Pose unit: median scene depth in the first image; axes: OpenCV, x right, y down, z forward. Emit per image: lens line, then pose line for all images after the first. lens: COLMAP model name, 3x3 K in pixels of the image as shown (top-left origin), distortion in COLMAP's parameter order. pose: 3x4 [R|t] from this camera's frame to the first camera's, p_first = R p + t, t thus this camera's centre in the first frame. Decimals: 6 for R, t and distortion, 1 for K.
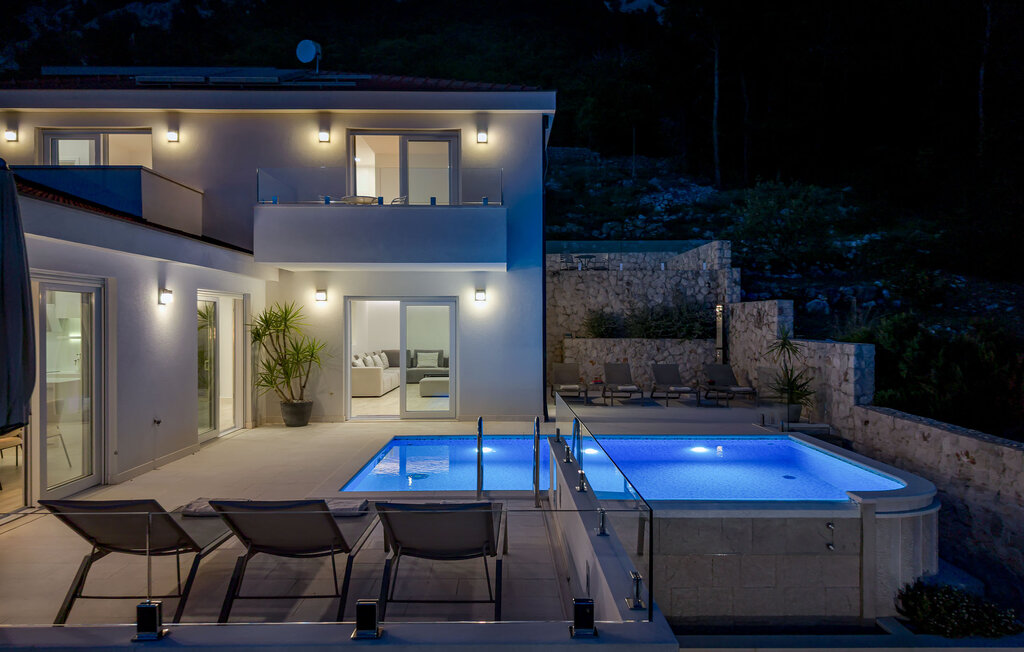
lens RADIAL K [[710.8, 0, 512.0], [0, 710.8, 326.0], [0, 0, 1]] dist [0.011771, -0.003944]
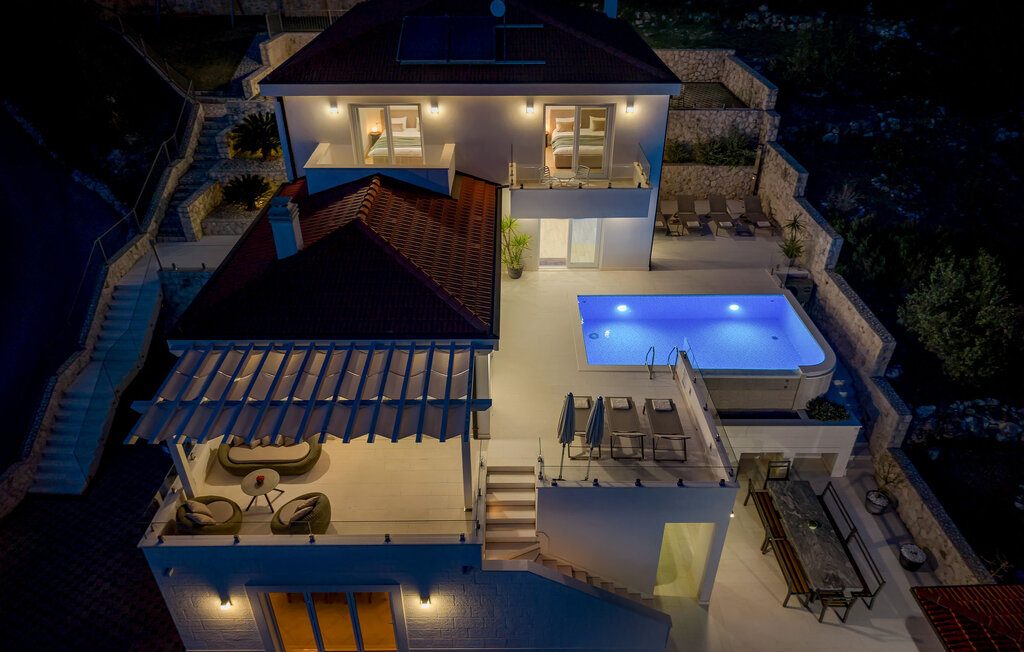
lens RADIAL K [[710.8, 0, 512.0], [0, 710.8, 326.0], [0, 0, 1]] dist [0.011771, -0.003944]
pose [[0.999995, 0.001441, 0.002663, -0.218329], [-0.002649, 0.842069, 0.539364, -0.507727], [-0.001465, -0.539368, 0.842069, -0.413645]]
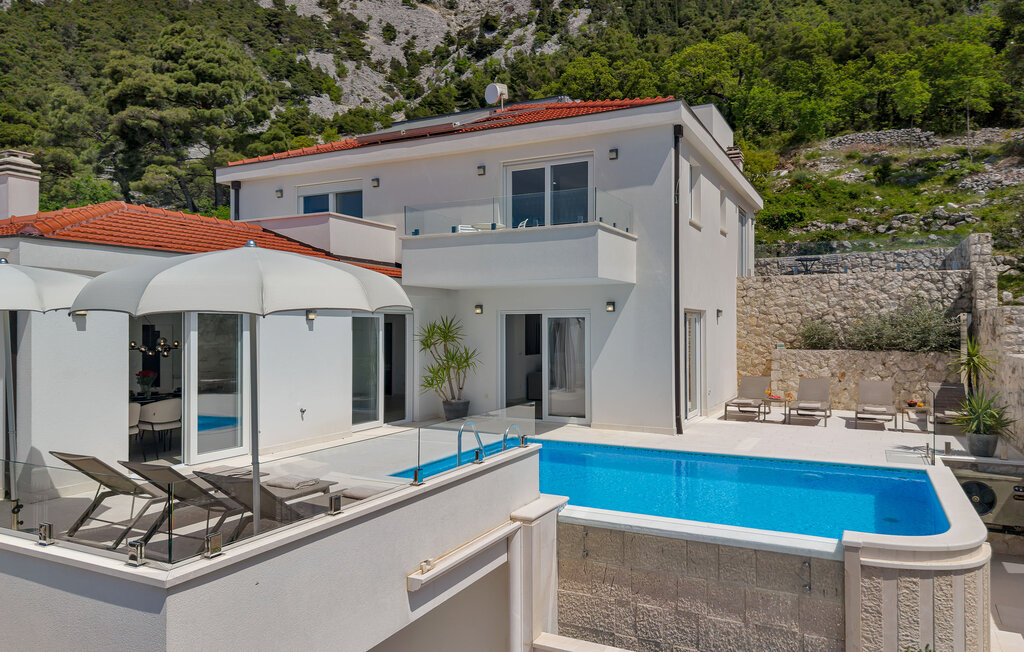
lens RADIAL K [[710.8, 0, 512.0], [0, 710.8, 326.0], [0, 0, 1]] dist [0.011771, -0.003944]
pose [[0.886468, -0.002090, -0.462784, 0.213593], [-0.001954, 0.999964, -0.008261, -0.004936], [0.462785, 0.008227, 0.886432, 0.013530]]
